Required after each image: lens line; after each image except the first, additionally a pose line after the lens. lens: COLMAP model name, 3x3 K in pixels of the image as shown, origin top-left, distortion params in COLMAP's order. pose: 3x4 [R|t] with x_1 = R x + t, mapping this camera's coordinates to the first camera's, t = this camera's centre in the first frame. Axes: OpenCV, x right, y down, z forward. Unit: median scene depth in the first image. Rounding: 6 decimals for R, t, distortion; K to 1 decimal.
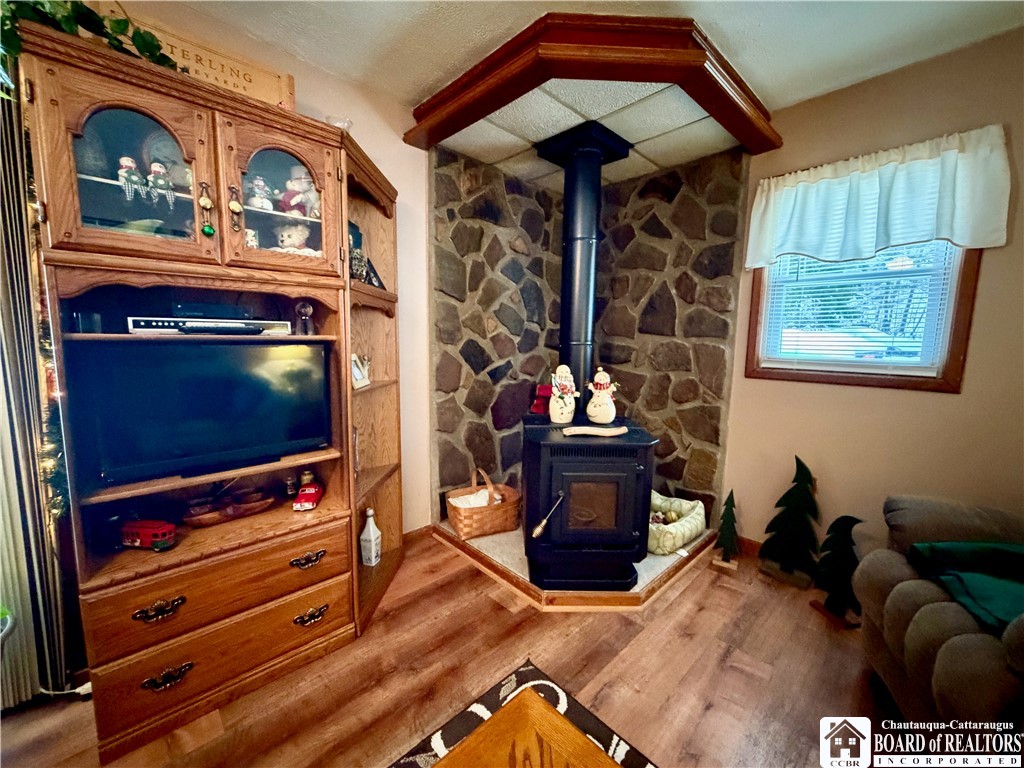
lens RADIAL K [[408.3, 0, 513.1], [0, 408.3, 385.1], [0, 0, 1]] dist [0.001193, -0.000342]
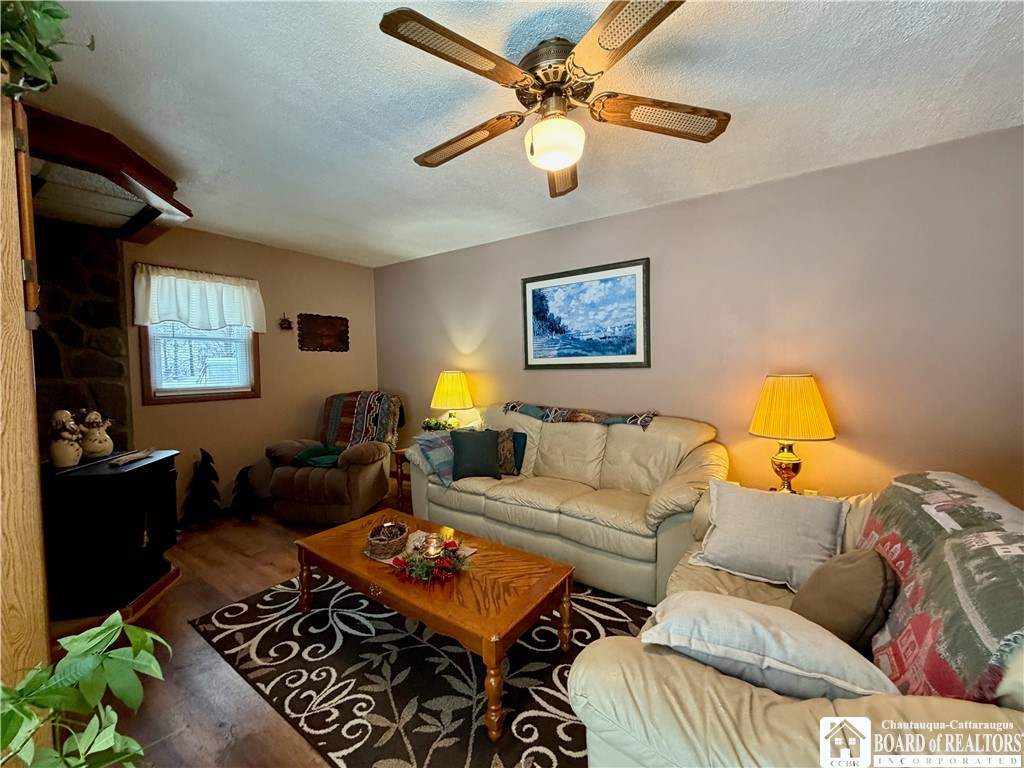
lens RADIAL K [[408.3, 0, 509.1], [0, 408.3, 384.0], [0, 0, 1]] dist [0.001193, -0.000342]
pose [[-0.193916, -0.060844, 0.979130, -0.948283], [0.123986, 0.988551, 0.085985, -0.054502], [-0.973152, 0.138072, -0.184152, 0.079113]]
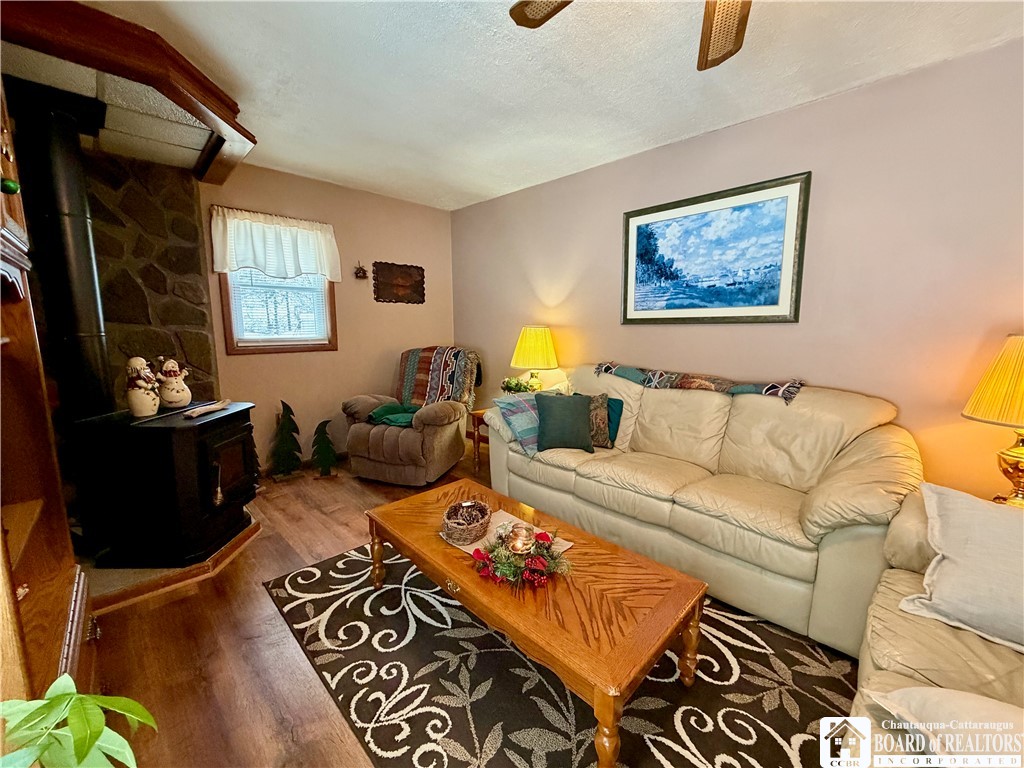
lens RADIAL K [[408.3, 0, 508.9], [0, 408.3, 384.0], [0, 0, 1]] dist [0.001193, -0.000342]
pose [[-0.019620, -0.160741, 0.986802, -0.752035], [0.116366, 0.979917, 0.161933, -0.035416], [-0.993013, 0.118007, -0.000522, 0.111706]]
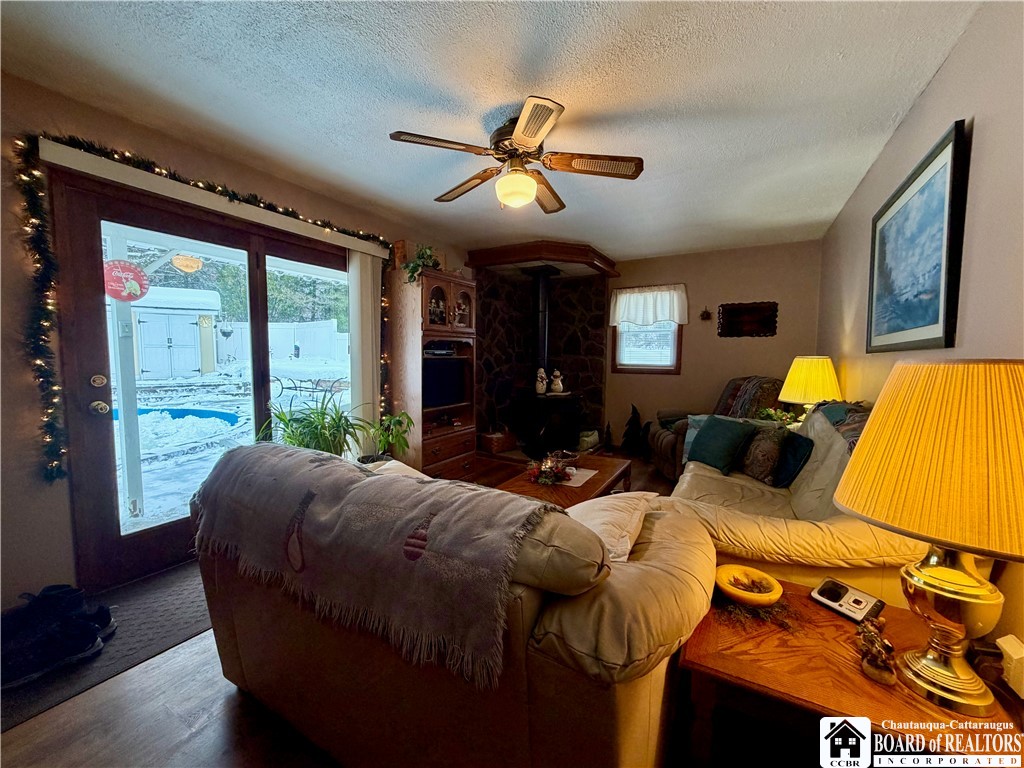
lens RADIAL K [[408.3, 0, 509.5], [0, 408.3, 385.6], [0, 0, 1]] dist [0.001193, -0.000342]
pose [[0.961541, -0.028241, 0.273207, -0.596069], [0.040268, 0.998446, -0.038514, 0.115288], [-0.271695, 0.048034, 0.961184, -1.017204]]
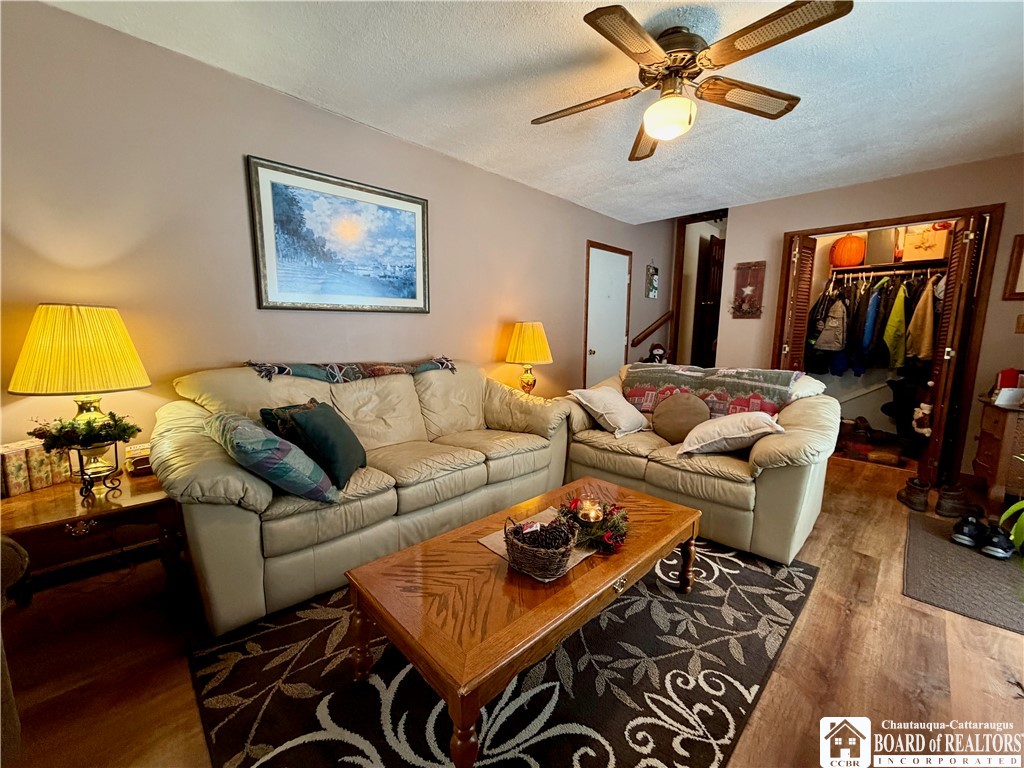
lens RADIAL K [[408.3, 0, 508.7], [0, 408.3, 384.6], [0, 0, 1]] dist [0.001193, -0.000342]
pose [[-0.999559, -0.025925, -0.014494, -0.013219], [-0.028751, 0.967026, 0.253049, -0.057604], [0.007456, 0.253354, -0.967345, 0.718152]]
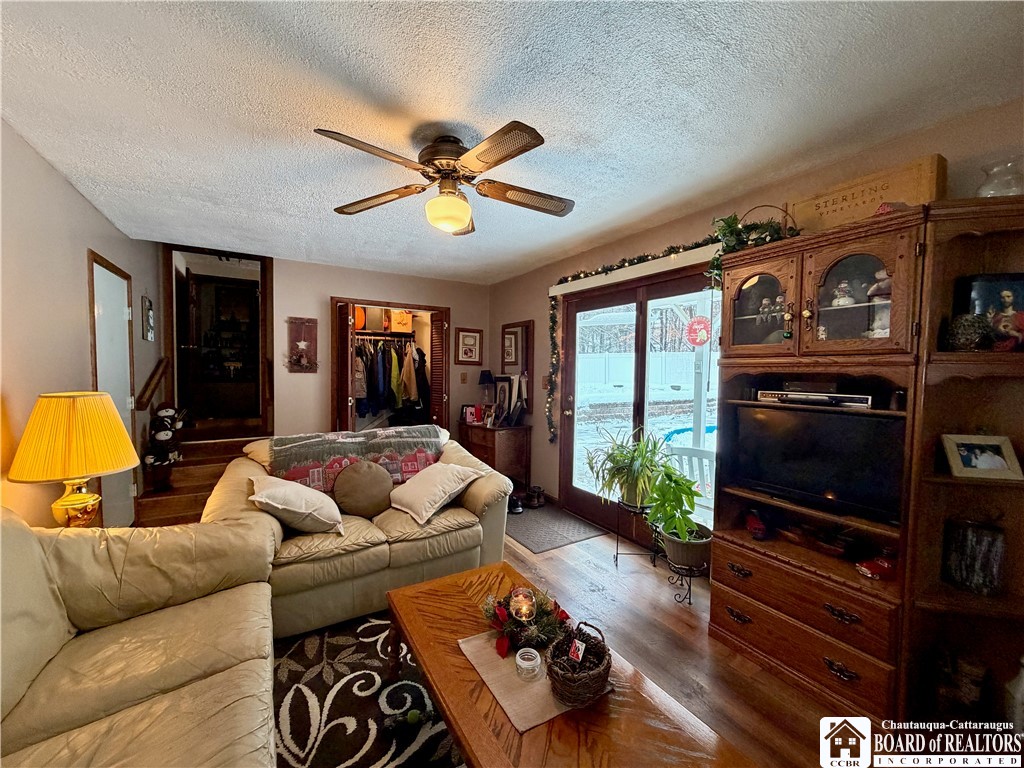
lens RADIAL K [[408.3, 0, 508.6], [0, 408.3, 384.2], [0, 0, 1]] dist [0.001193, -0.000342]
pose [[-0.224754, 0.017112, -0.974265, 0.471993], [-0.132932, 0.989960, 0.048054, -0.070989], [0.965306, 0.140311, -0.220222, 0.192420]]
